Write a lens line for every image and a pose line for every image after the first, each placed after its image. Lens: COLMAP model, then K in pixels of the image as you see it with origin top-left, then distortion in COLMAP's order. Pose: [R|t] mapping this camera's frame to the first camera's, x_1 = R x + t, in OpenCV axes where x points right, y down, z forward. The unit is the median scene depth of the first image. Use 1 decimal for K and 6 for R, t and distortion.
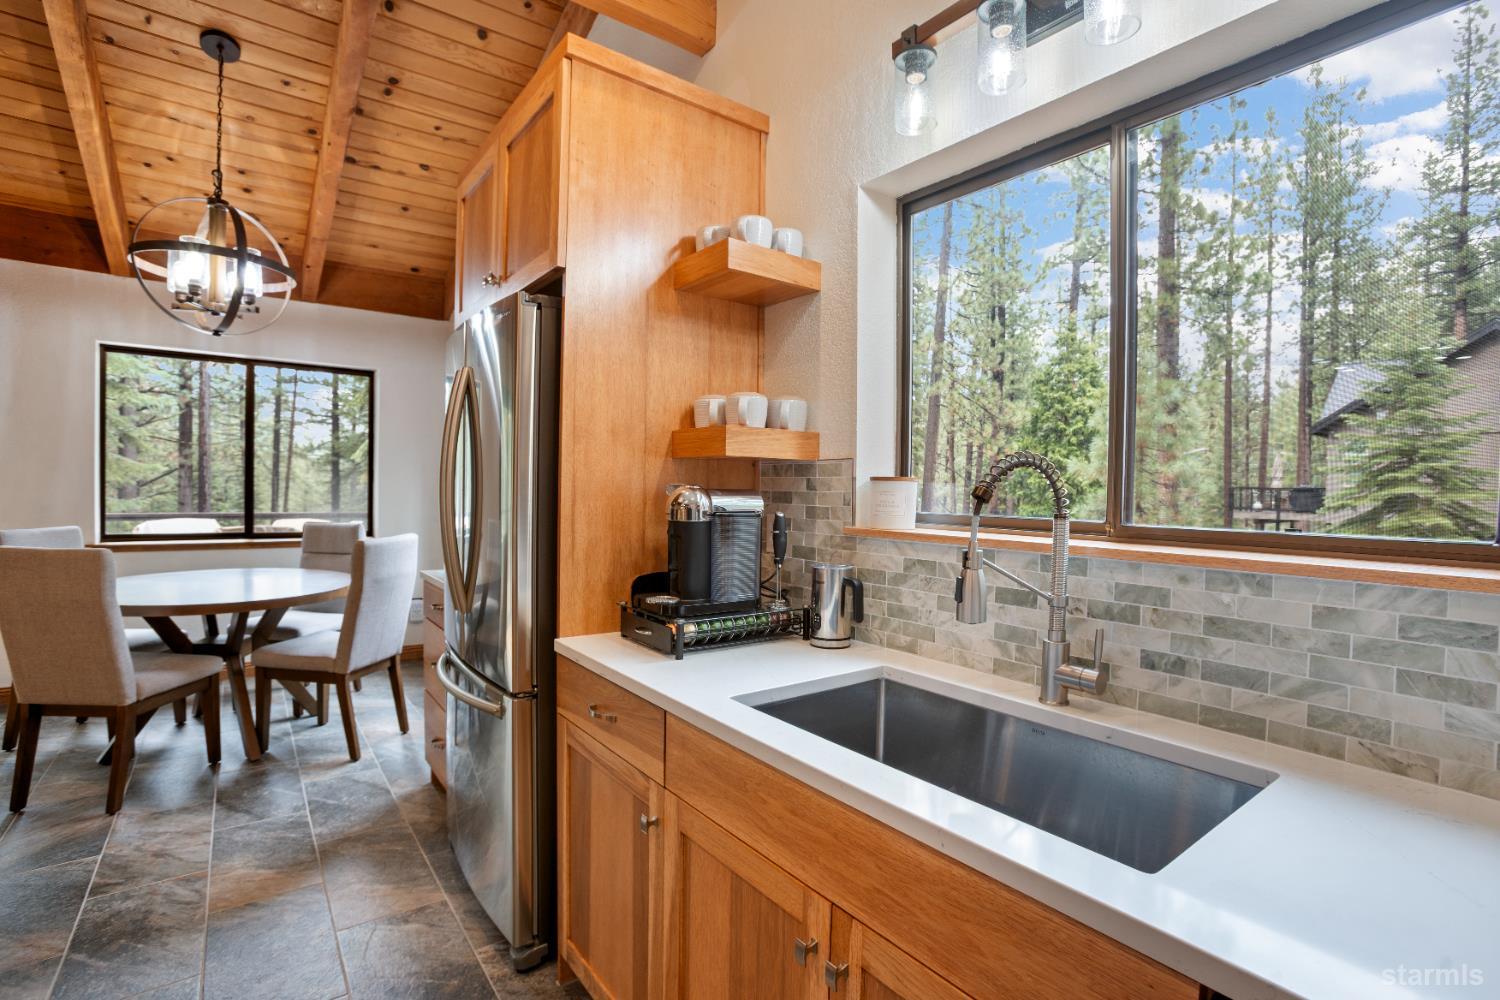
lens RADIAL K [[712.6, 0, 742.4], [0, 712.6, 505.2], [0, 0, 1]] dist [-0.040218, 0.011951]
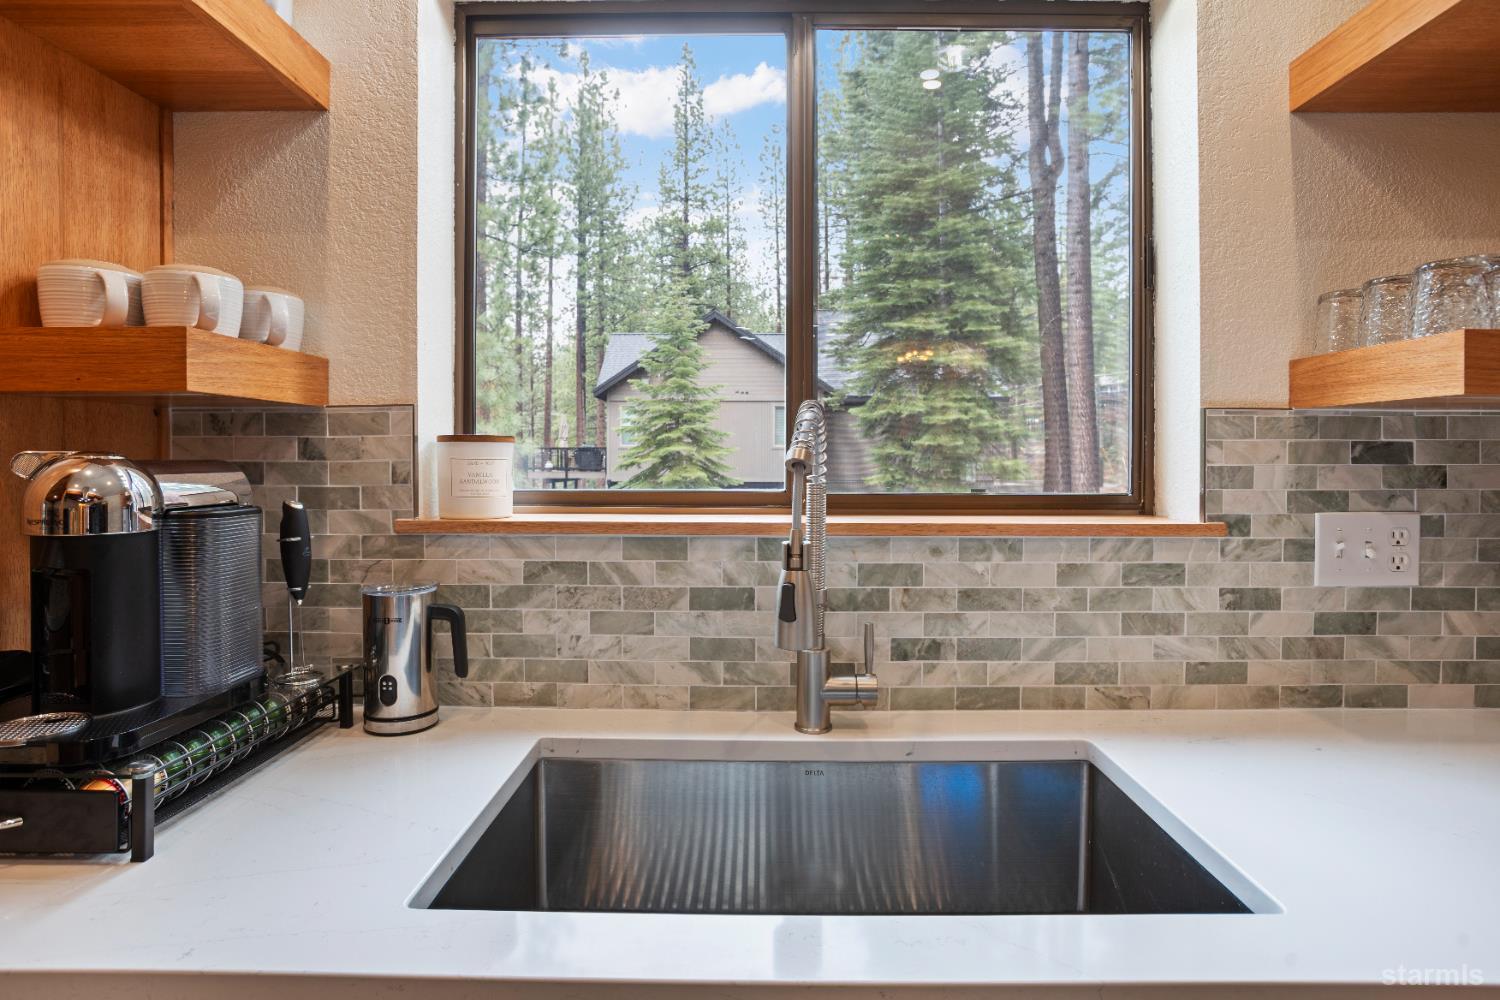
lens RADIAL K [[814.9, 0, 747.1], [0, 814.9, 464.1], [0, 0, 1]] dist [-0.051564, 0.010948]
pose [[0.604048, -0.023475, 0.796602, -0.222326], [0.028431, 0.999565, 0.007898, -0.013543], [-0.796440, 0.017878, 0.604453, 0.378926]]
